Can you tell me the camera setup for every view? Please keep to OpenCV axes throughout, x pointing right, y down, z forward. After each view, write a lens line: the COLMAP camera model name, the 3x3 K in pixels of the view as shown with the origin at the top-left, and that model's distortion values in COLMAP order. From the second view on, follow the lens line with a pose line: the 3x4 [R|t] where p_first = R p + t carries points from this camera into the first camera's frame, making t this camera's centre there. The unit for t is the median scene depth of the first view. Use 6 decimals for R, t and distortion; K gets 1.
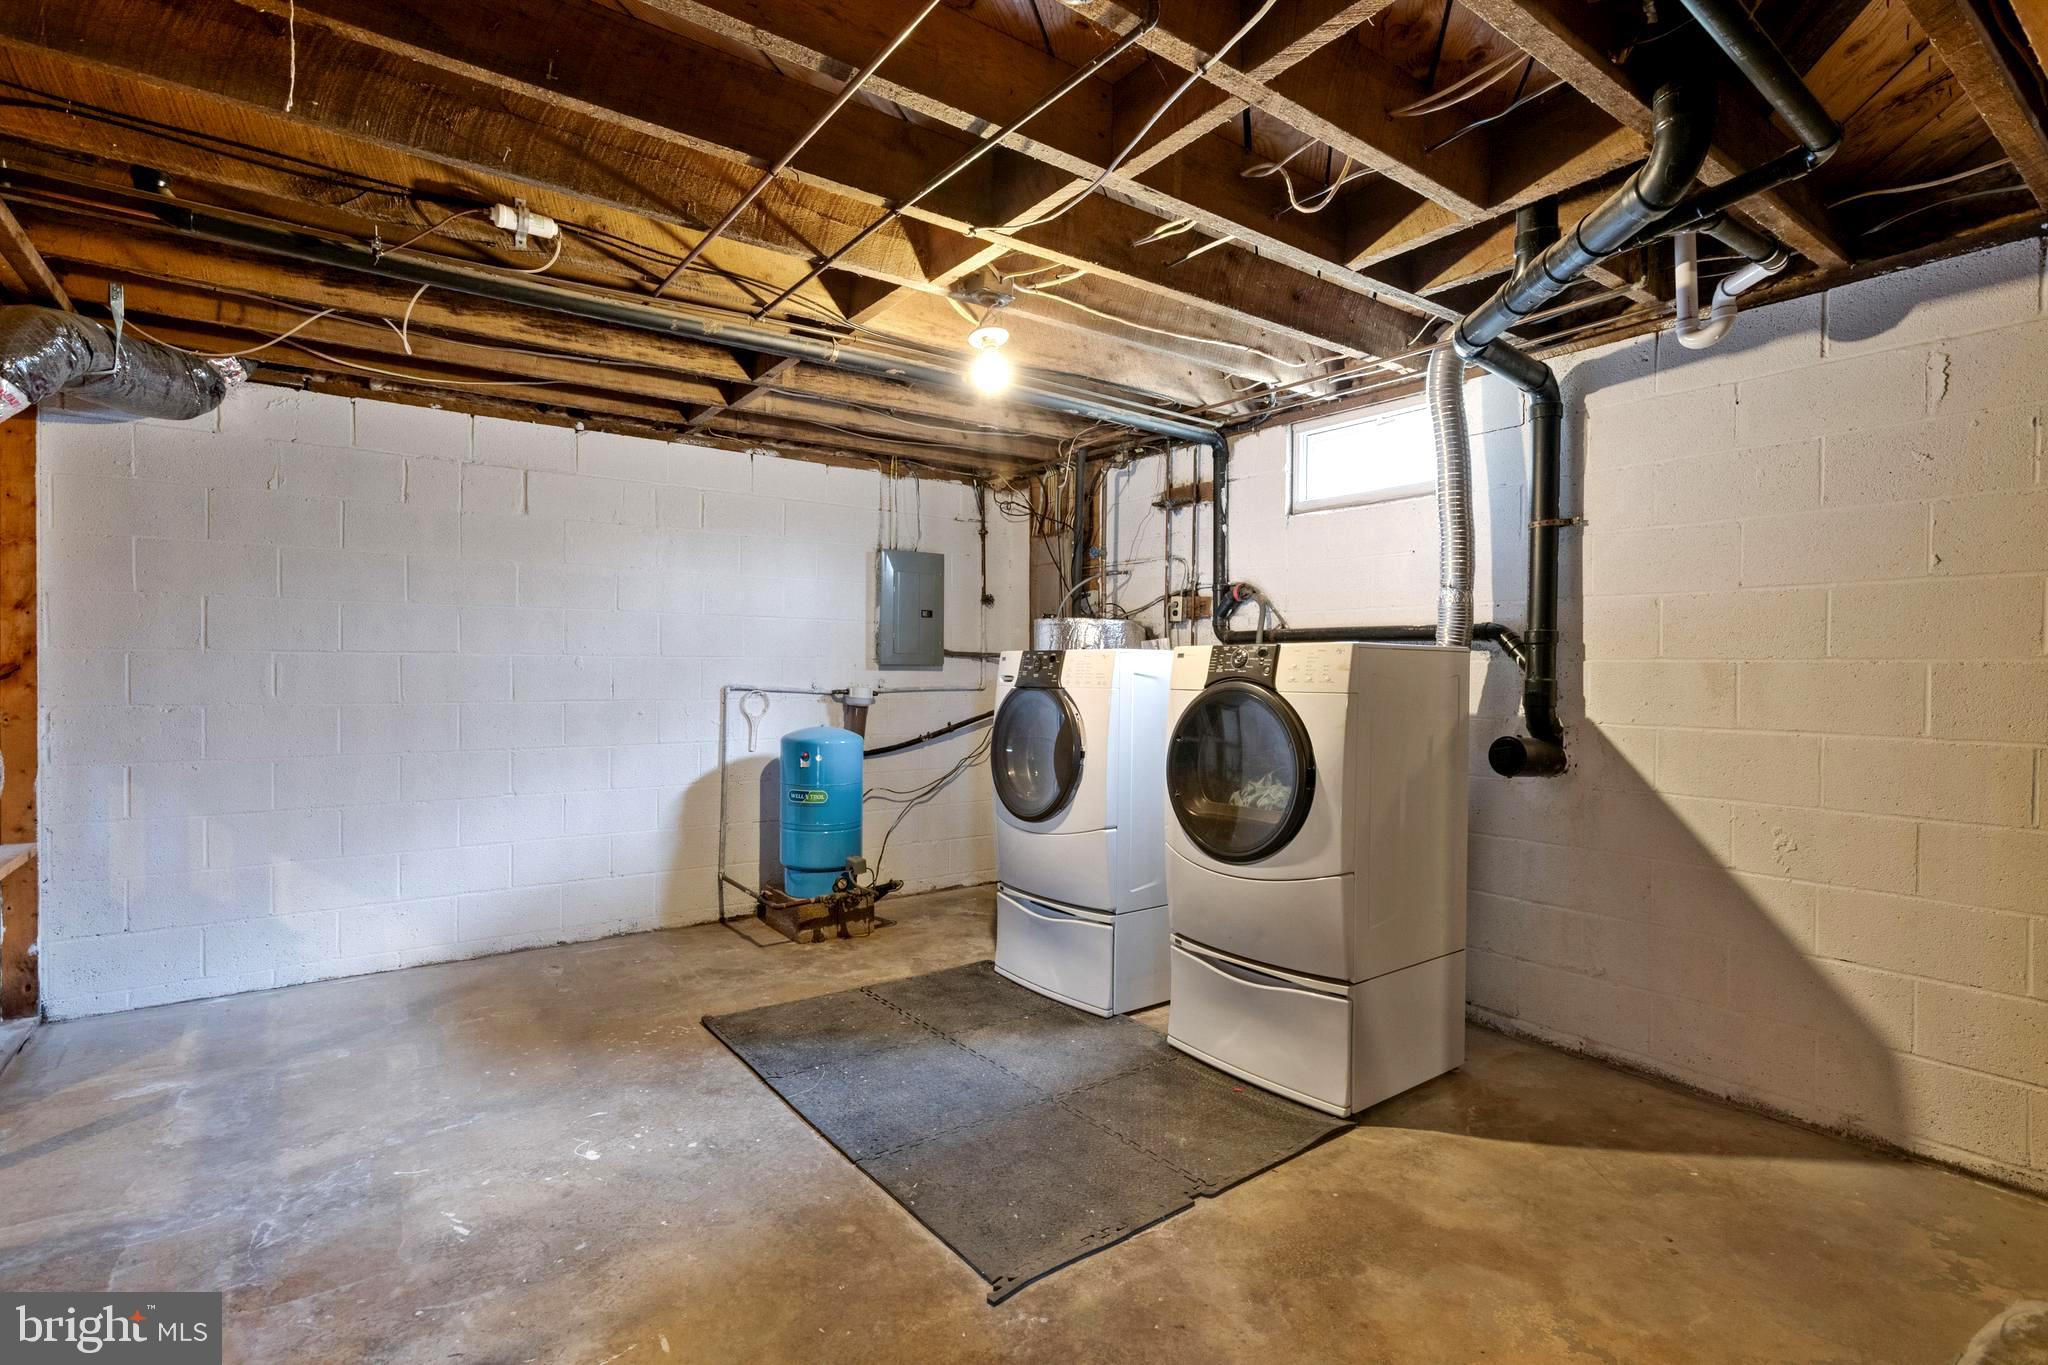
lens RADIAL K [[983.4, 0, 1026.4], [0, 983.4, 680.4], [0, 0, 1]] dist [-0.007412, 0.005244]
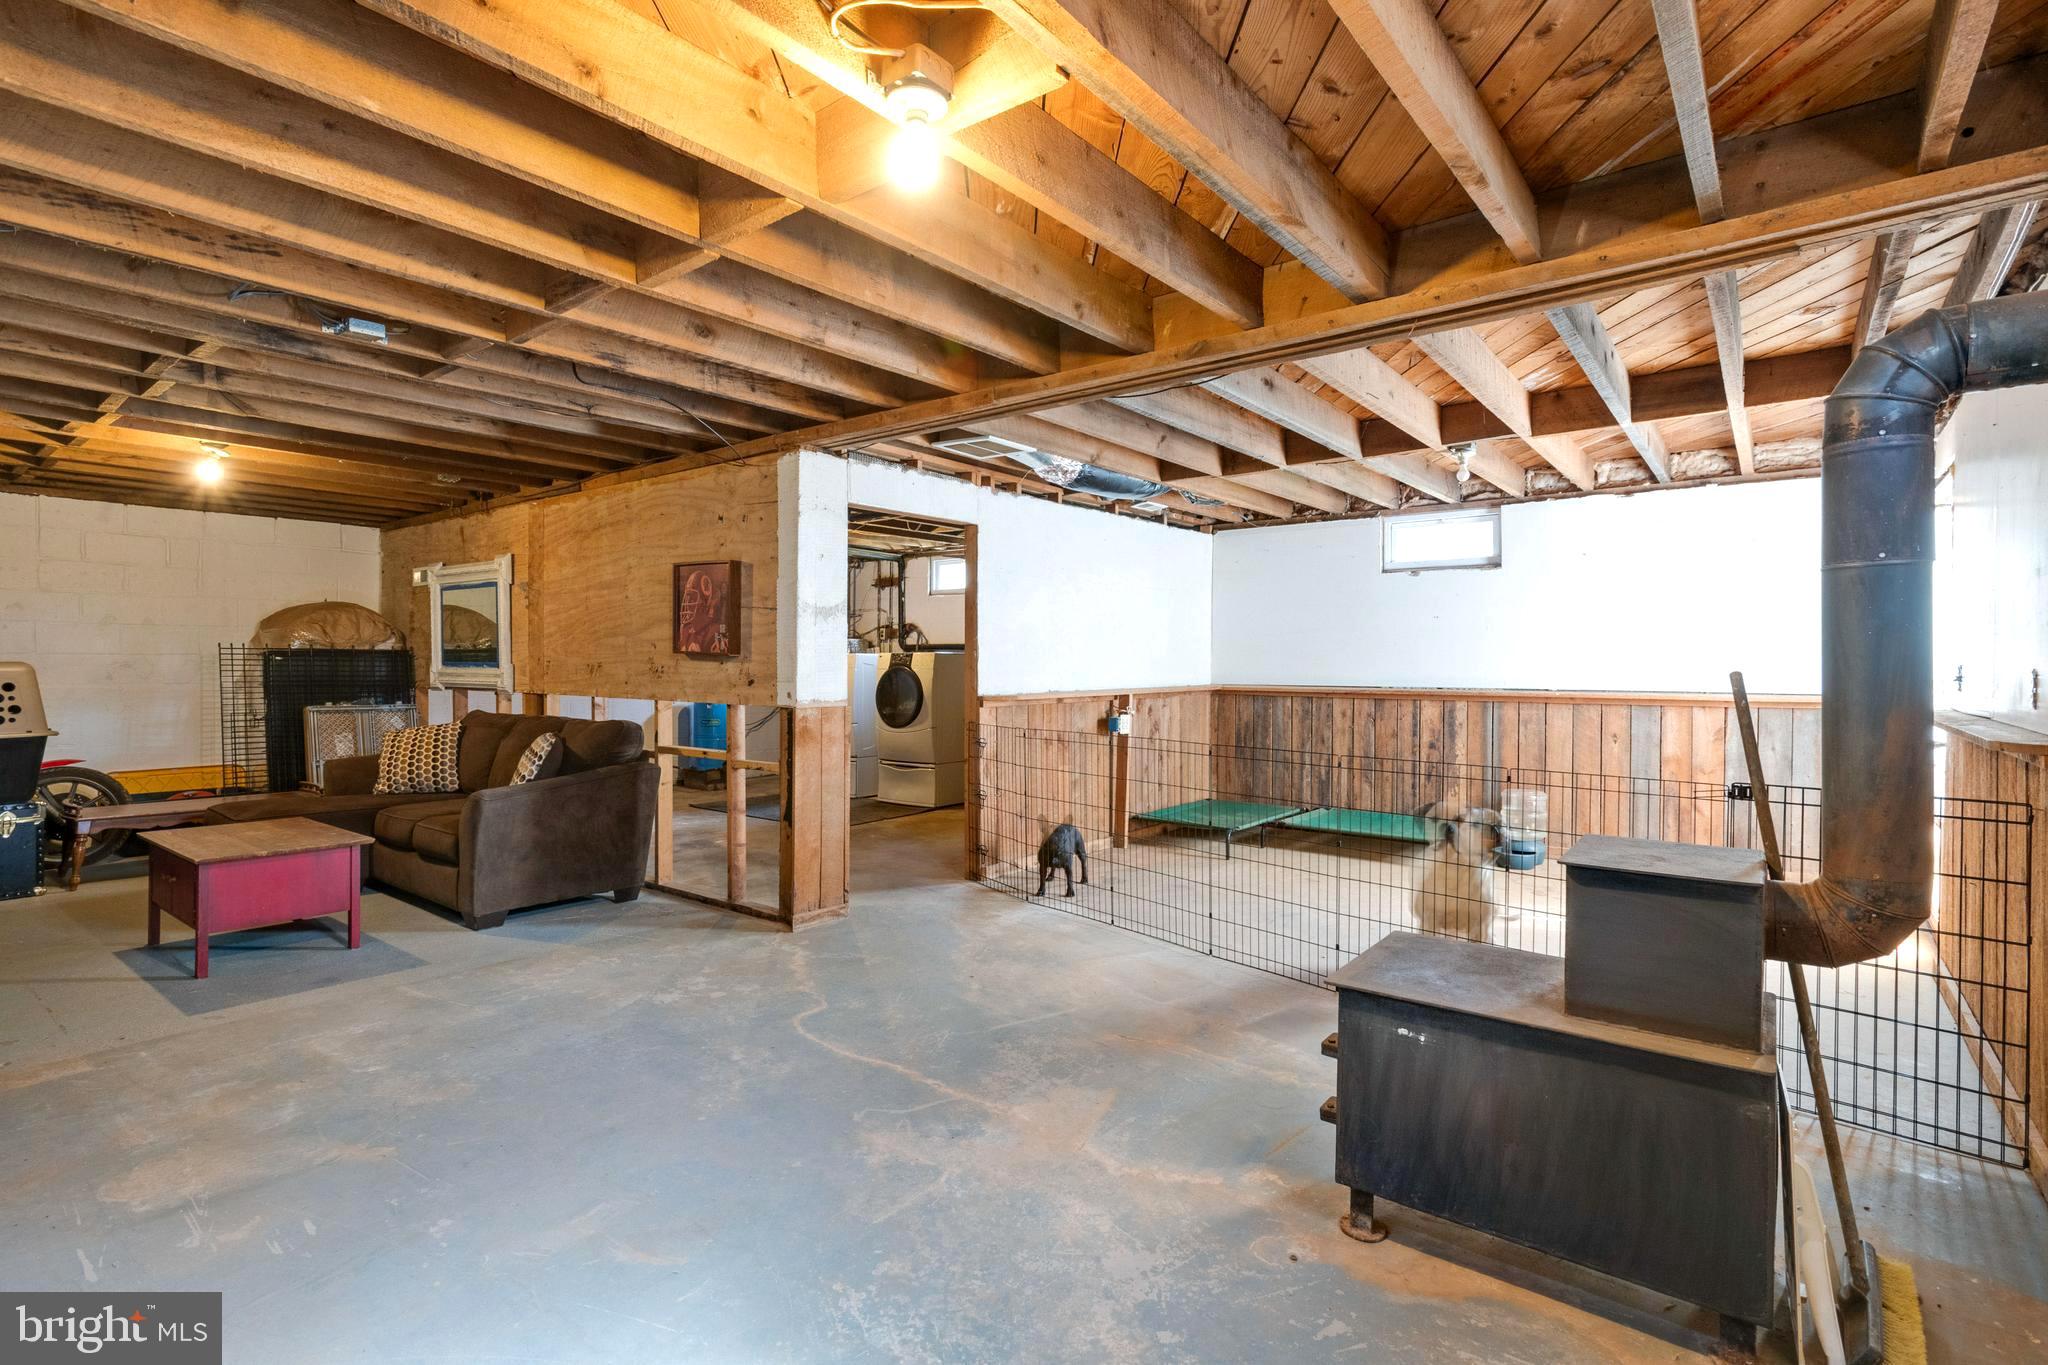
lens RADIAL K [[983.4, 0, 1023.7], [0, 983.4, 675.6], [0, 0, 1]] dist [-0.007412, 0.005244]
pose [[0.963356, -0.006594, 0.268144, -0.140383], [0.005039, 0.999966, 0.006487, 0.008832], [-0.268177, -0.004898, 0.963357, -1.260351]]
